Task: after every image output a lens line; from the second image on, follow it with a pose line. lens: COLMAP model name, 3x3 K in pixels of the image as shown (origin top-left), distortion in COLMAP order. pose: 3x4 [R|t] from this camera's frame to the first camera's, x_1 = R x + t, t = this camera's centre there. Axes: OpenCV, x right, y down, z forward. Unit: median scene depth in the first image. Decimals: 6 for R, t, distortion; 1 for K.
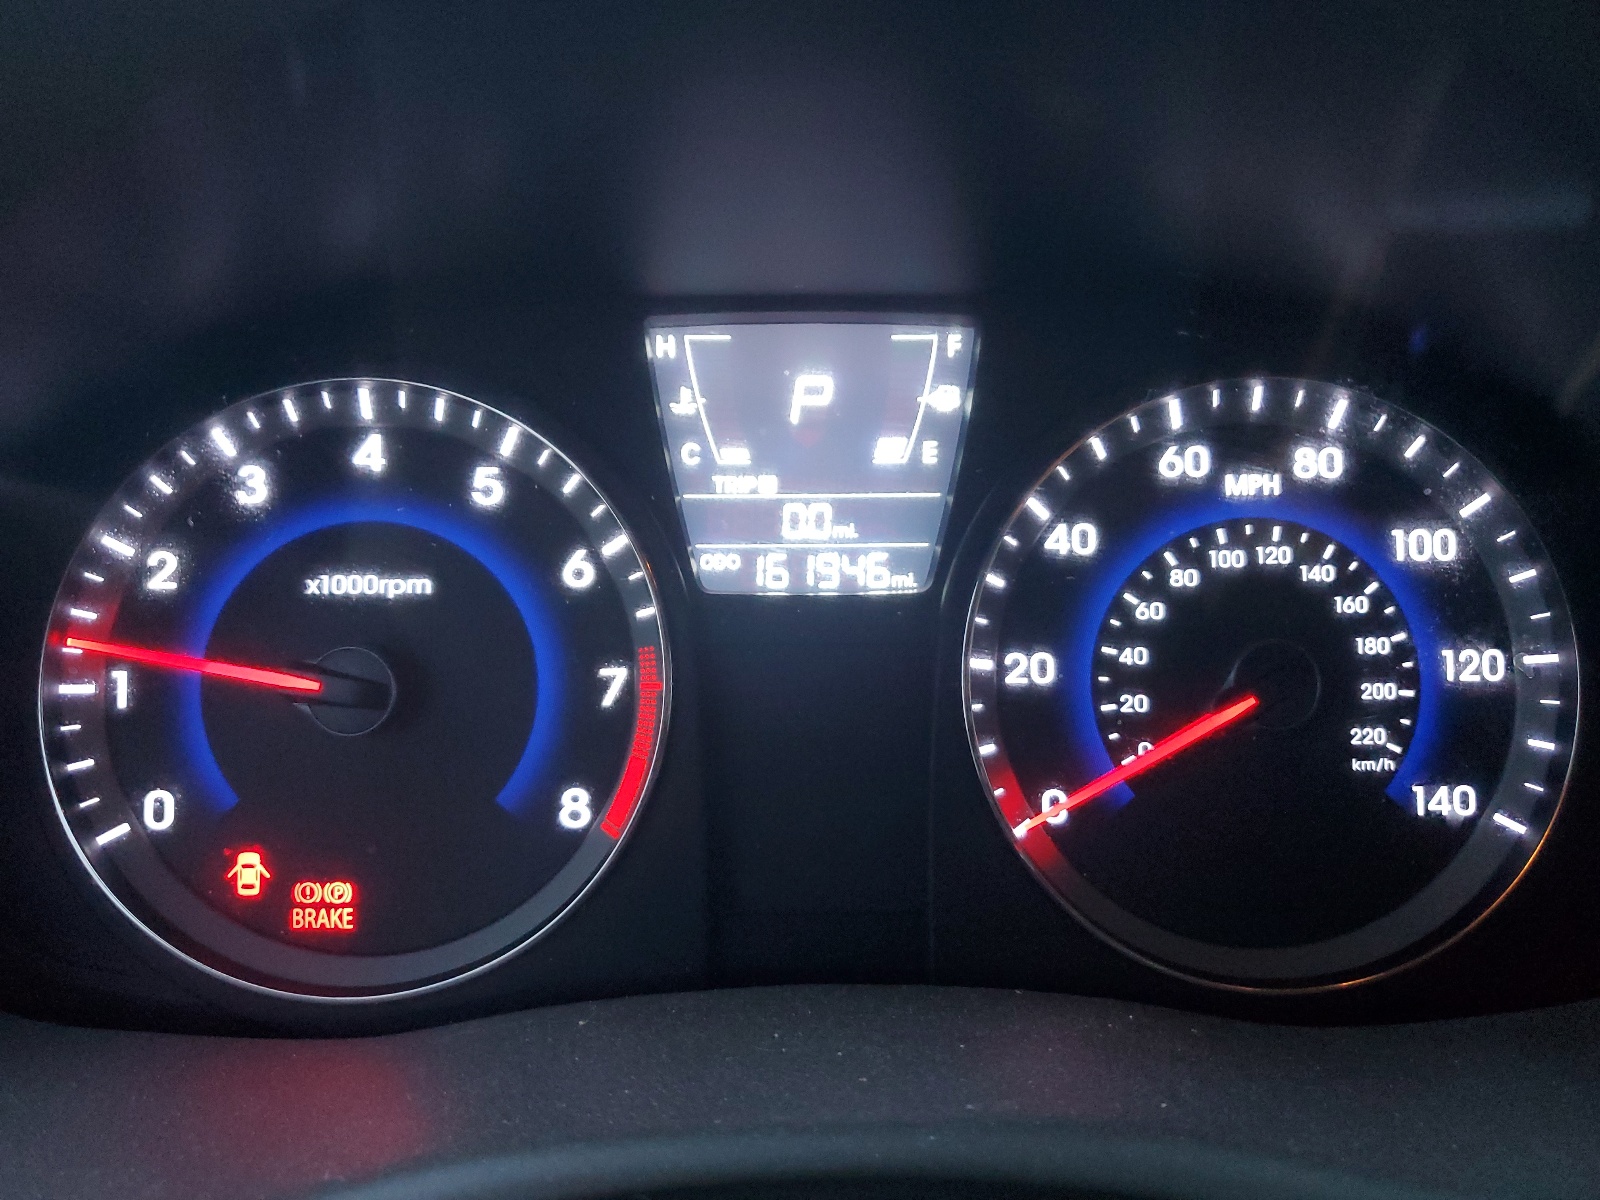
lens RADIAL K [[1214.9, 0, 799.1], [0, 1214.9, 599.8], [0, 0, 1]] dist [-0.005328, -0.002077]
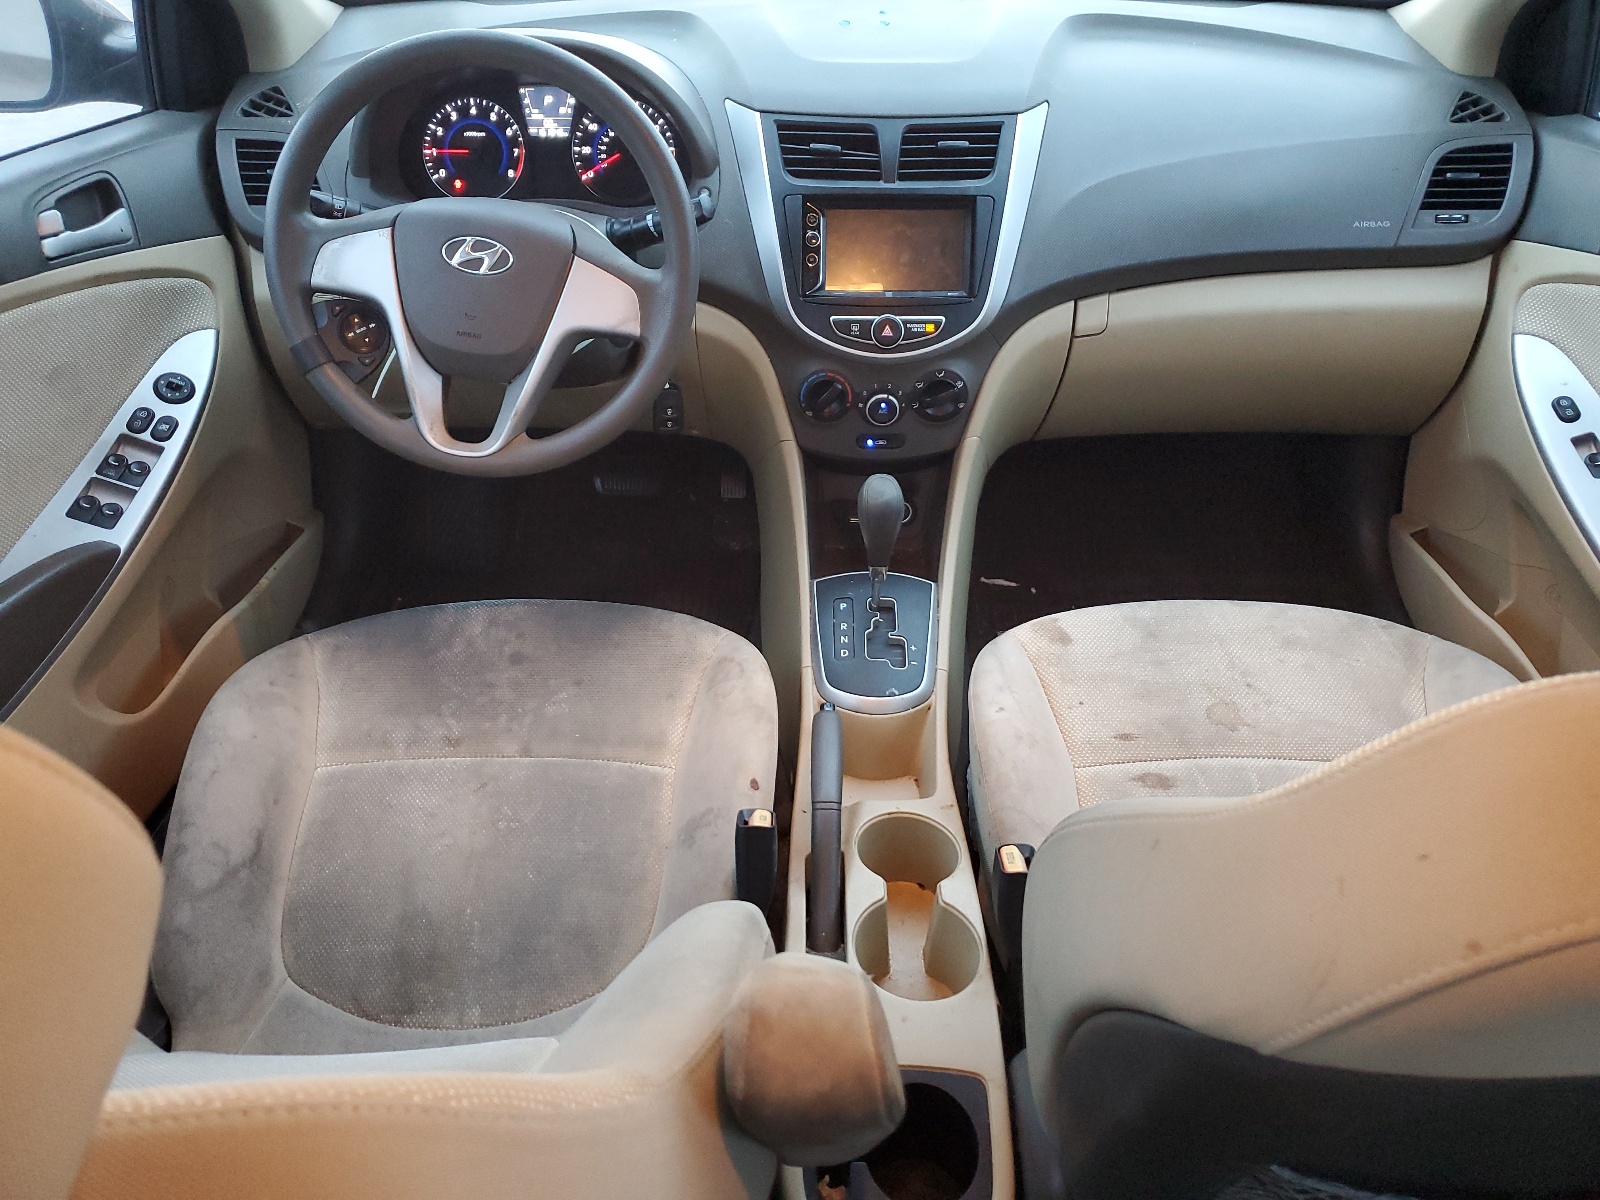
lens RADIAL K [[1214.9, 0, 798.2], [0, 1214.9, 599.2], [0, 0, 1]] dist [-0.005328, -0.002077]
pose [[0.999924, 0.010577, -0.006396, 1.295304], [-0.008306, 0.958214, 0.285933, 0.457636], [0.009153, -0.285858, 0.958228, -5.335249]]
